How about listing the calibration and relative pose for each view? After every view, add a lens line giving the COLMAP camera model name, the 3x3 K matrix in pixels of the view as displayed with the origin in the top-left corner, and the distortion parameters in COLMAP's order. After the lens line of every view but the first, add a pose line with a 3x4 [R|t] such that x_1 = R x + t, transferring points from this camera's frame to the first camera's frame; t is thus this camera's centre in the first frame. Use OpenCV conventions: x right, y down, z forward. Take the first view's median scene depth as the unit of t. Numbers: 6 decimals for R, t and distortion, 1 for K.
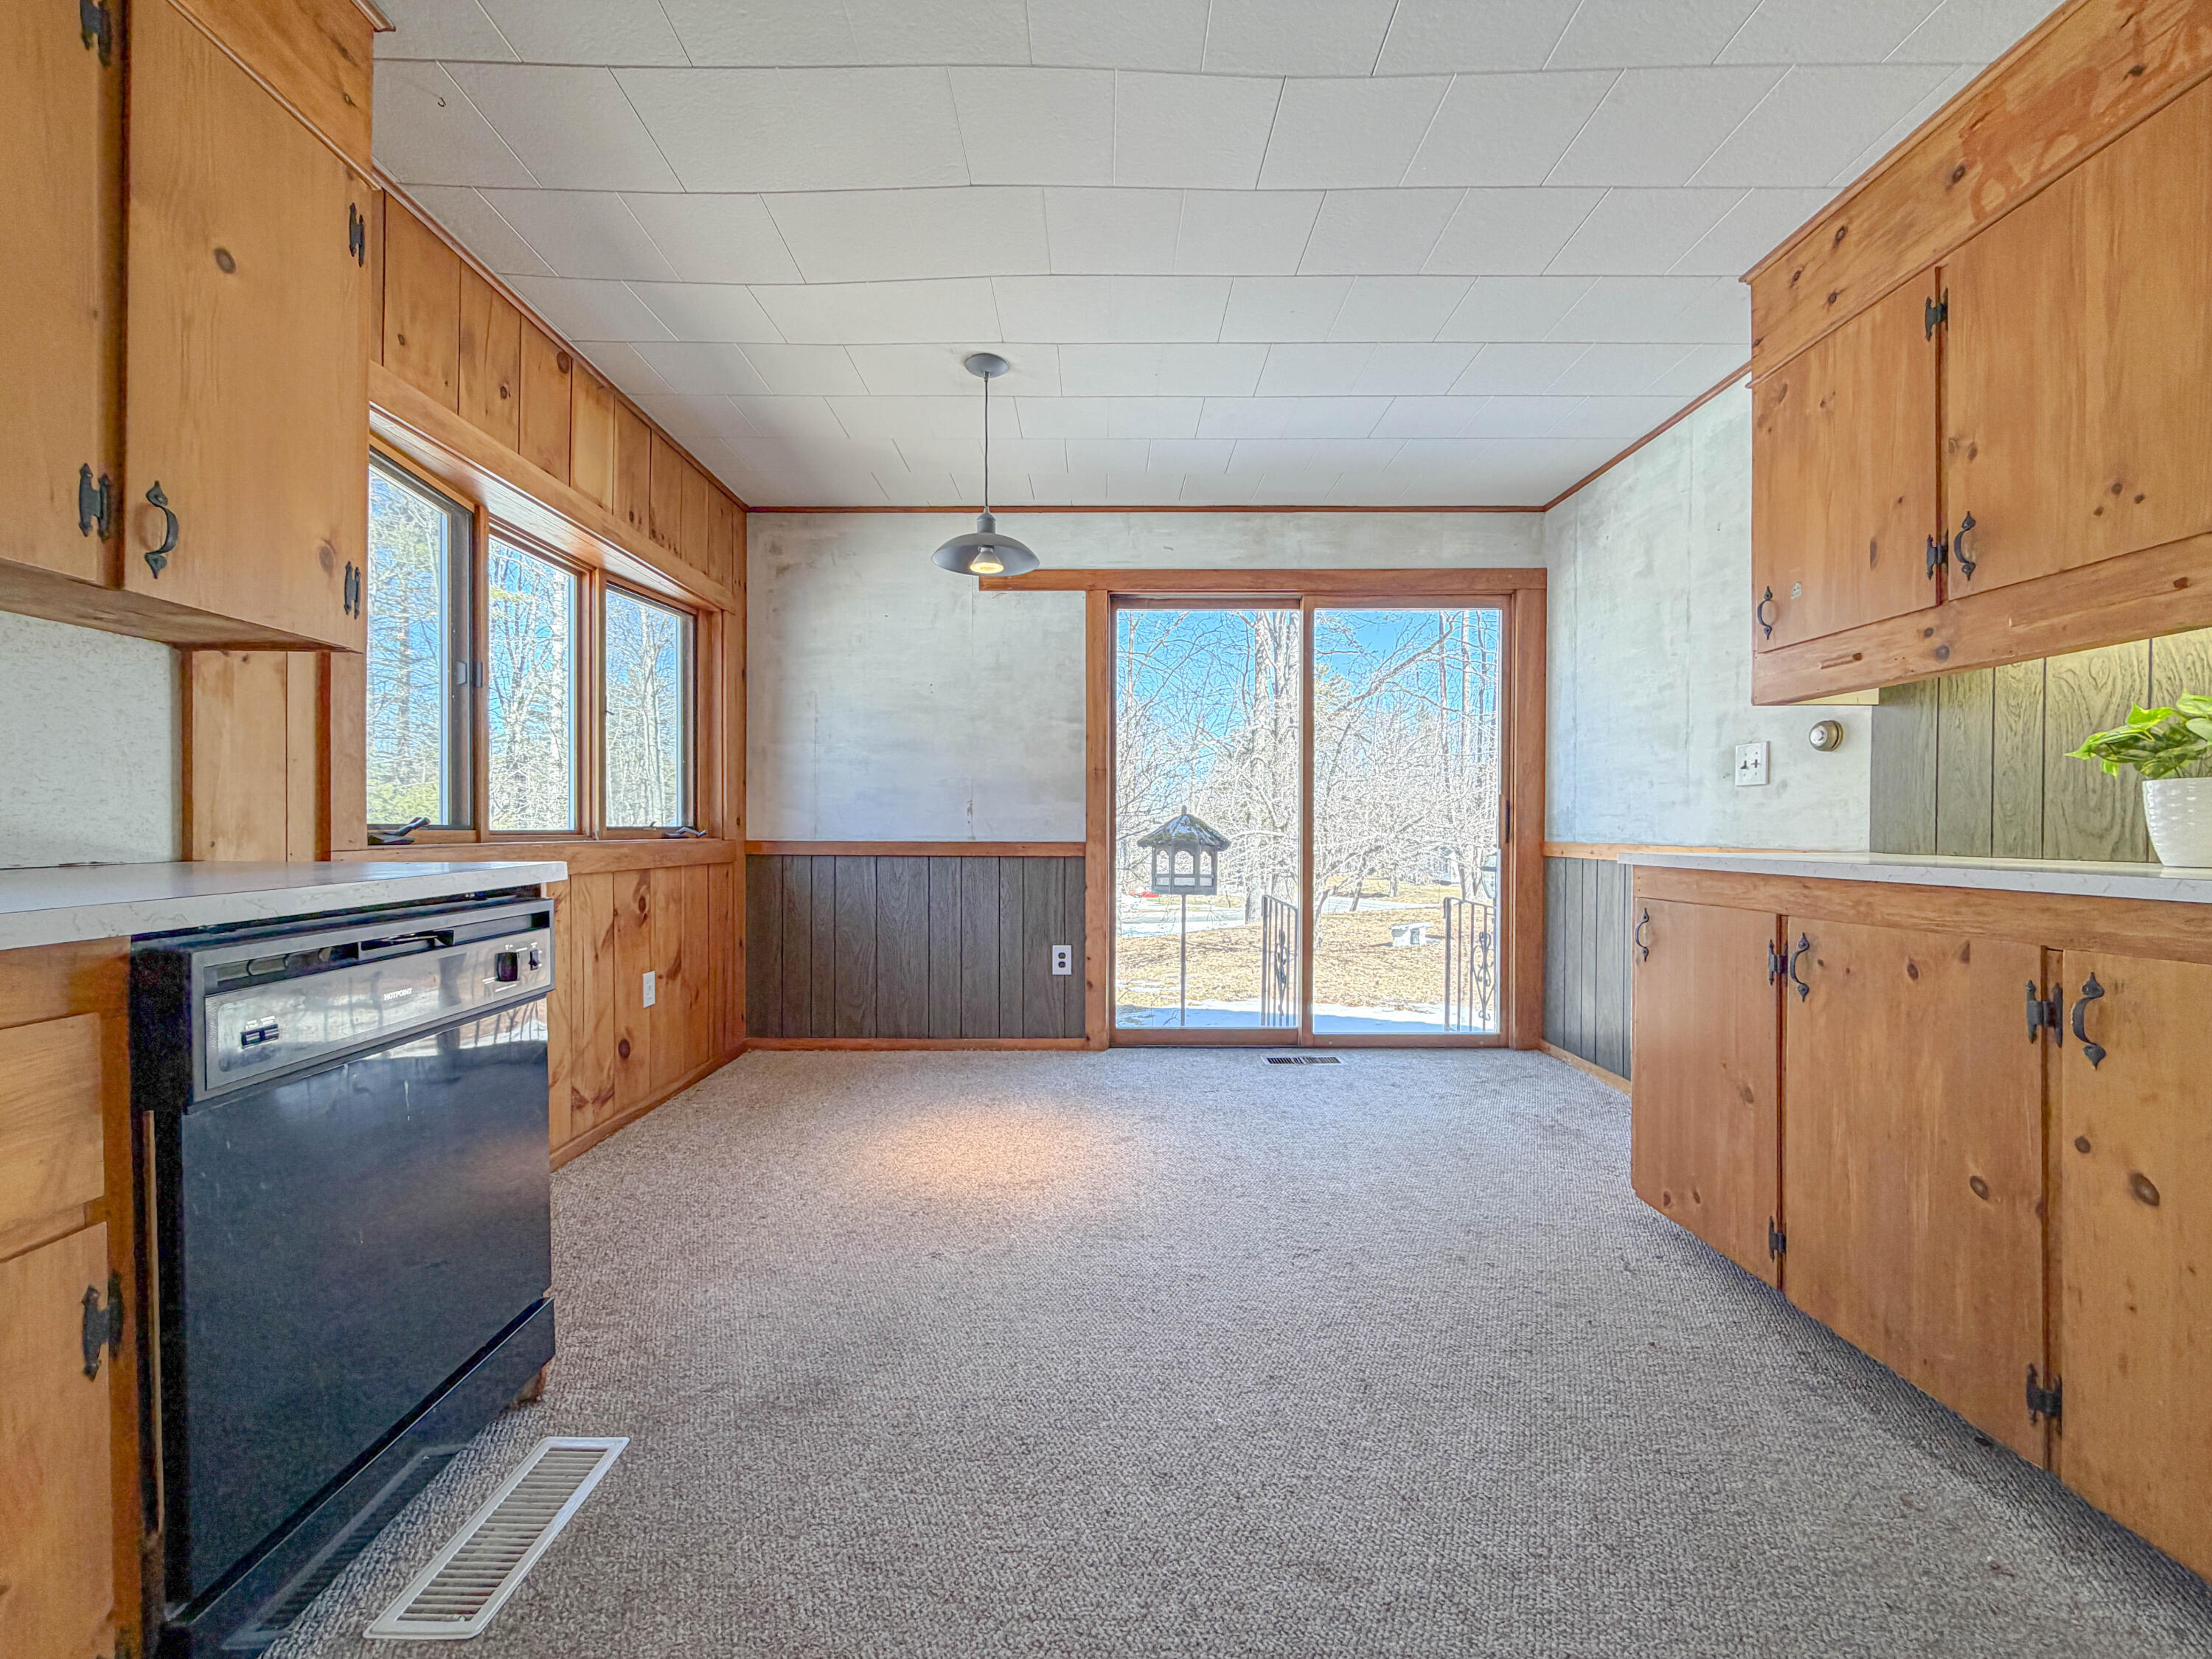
lens RADIAL K [[887.4, 0, 1106.8], [0, 887.4, 831.3], [0, 0, 1]] dist [-0.003560, 0.000351]
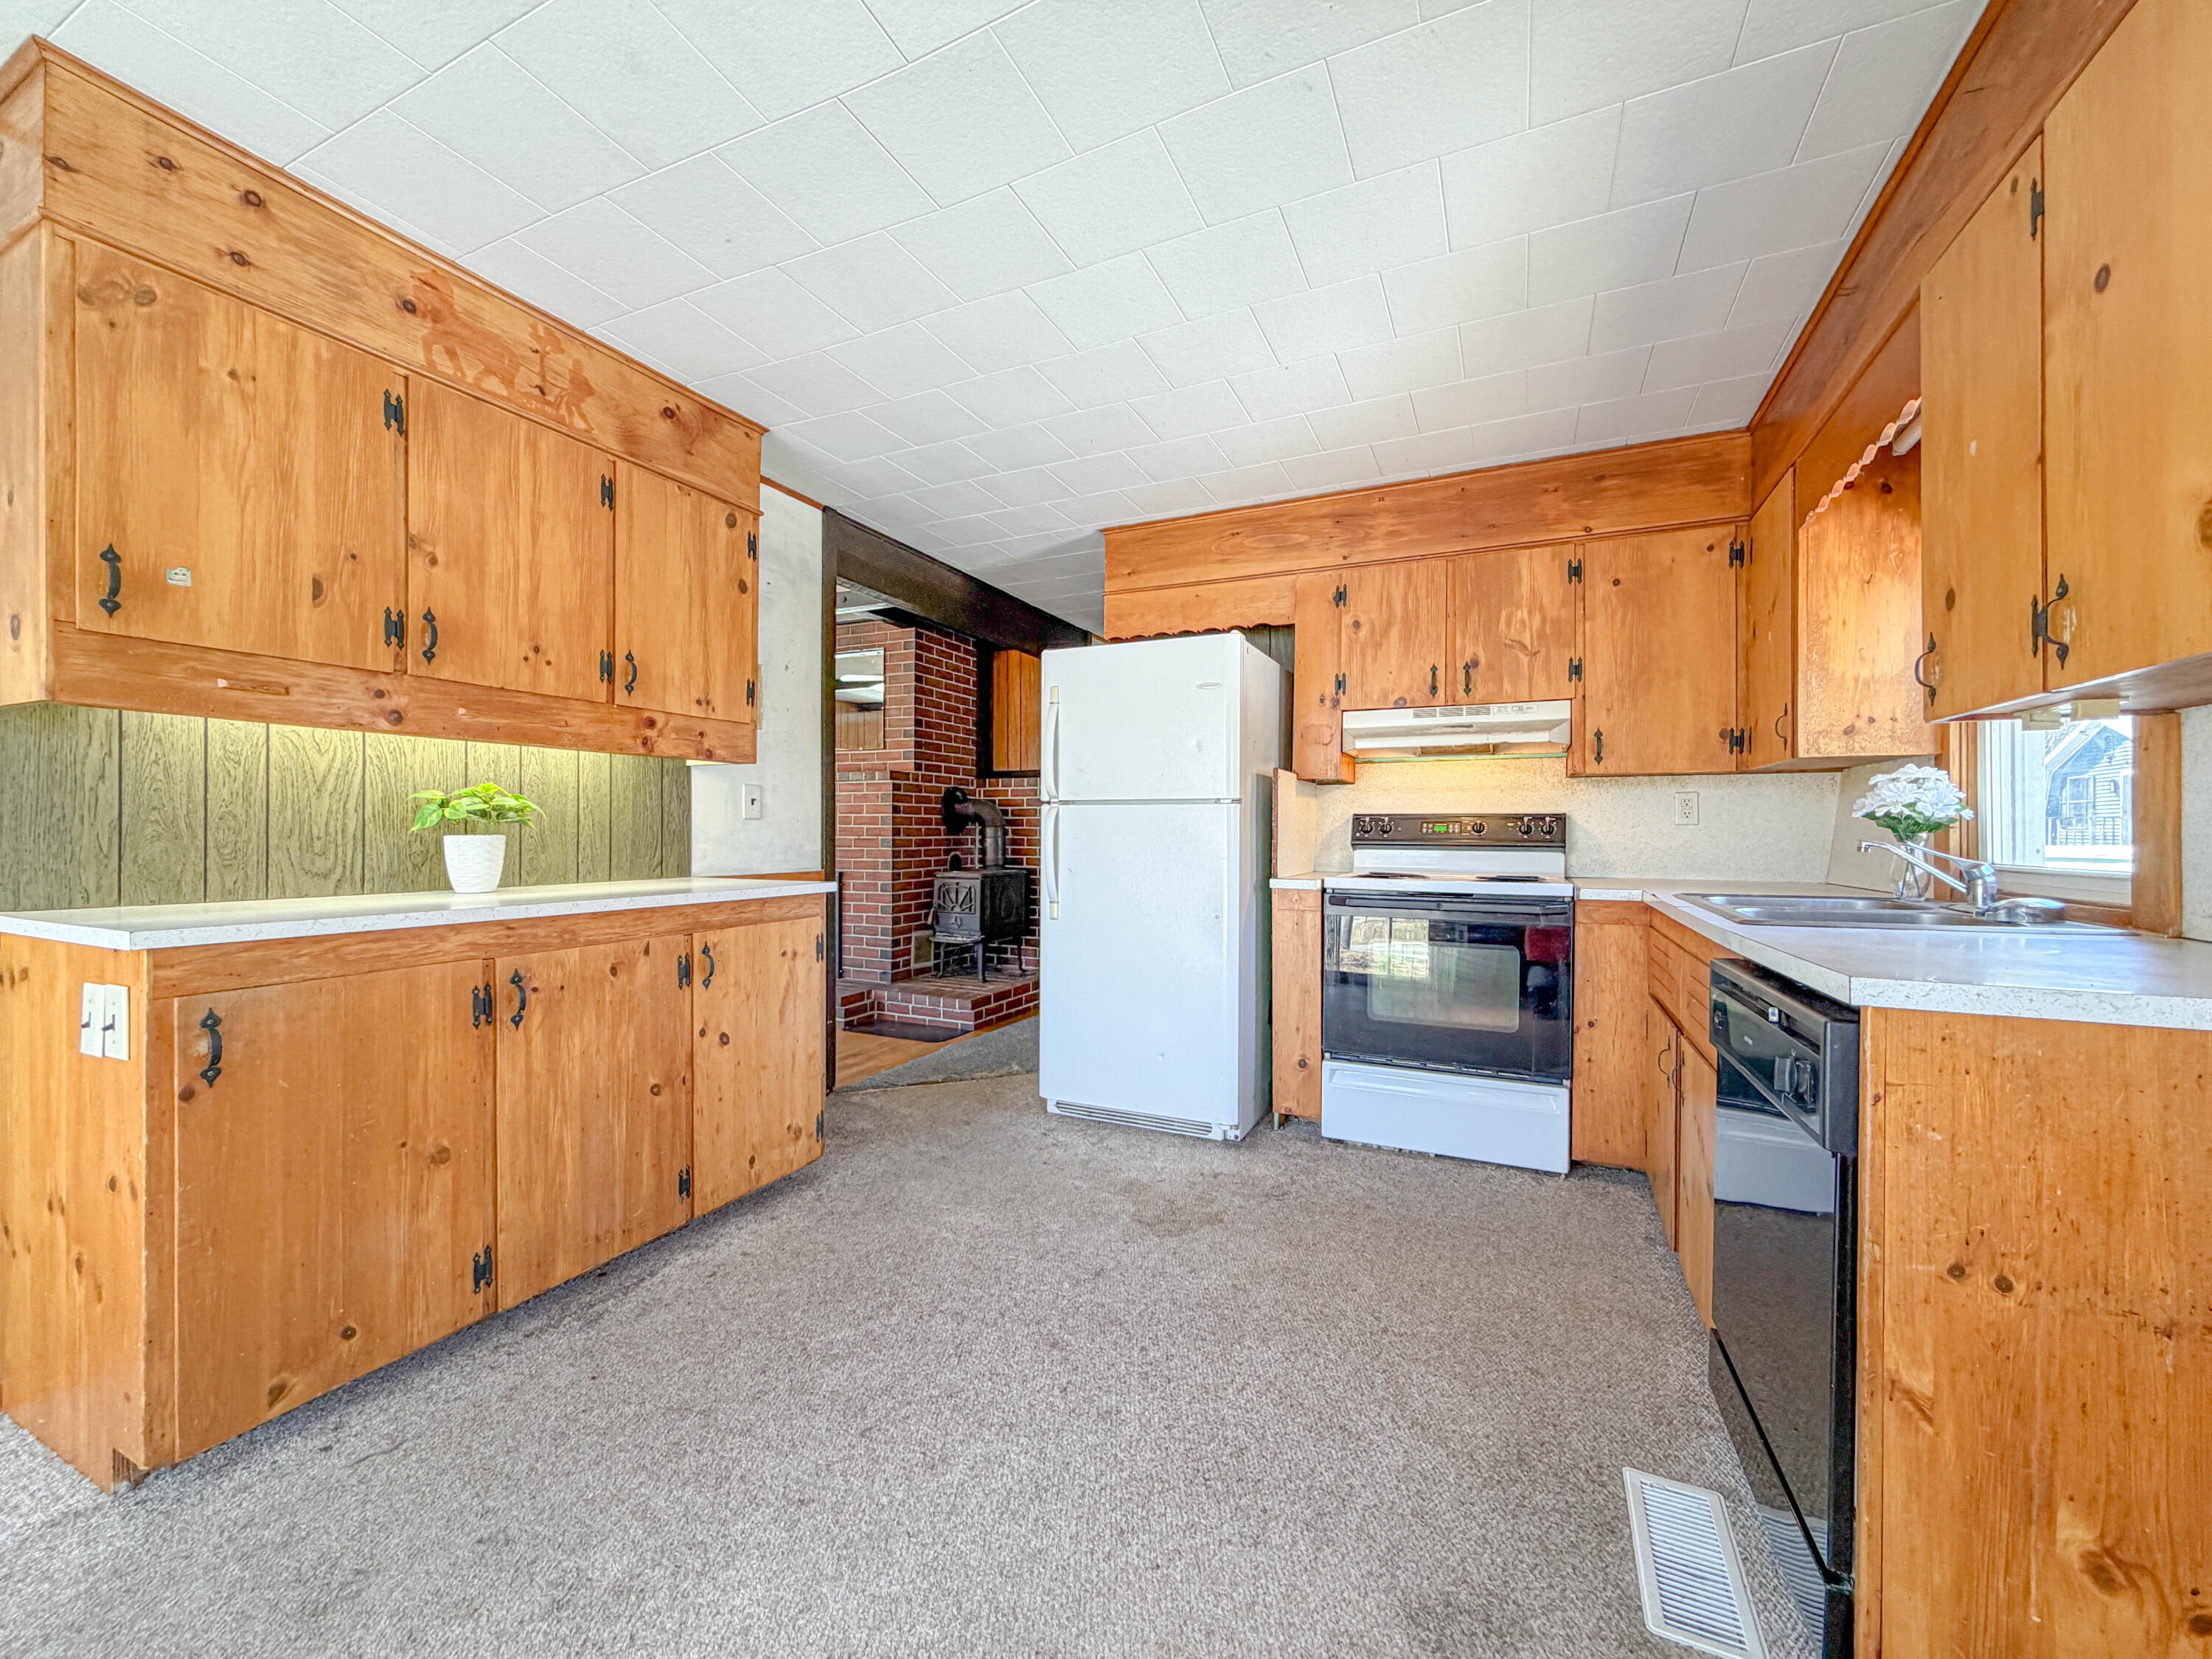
lens RADIAL K [[887.4, 0, 1092.1], [0, 887.4, 835.2], [0, 0, 1]] dist [-0.003560, 0.000351]
pose [[-0.898783, -0.008654, 0.438308, -0.347601], [-0.006595, 0.999959, 0.006219, -0.064534], [-0.438344, 0.002699, -0.898803, 1.628060]]
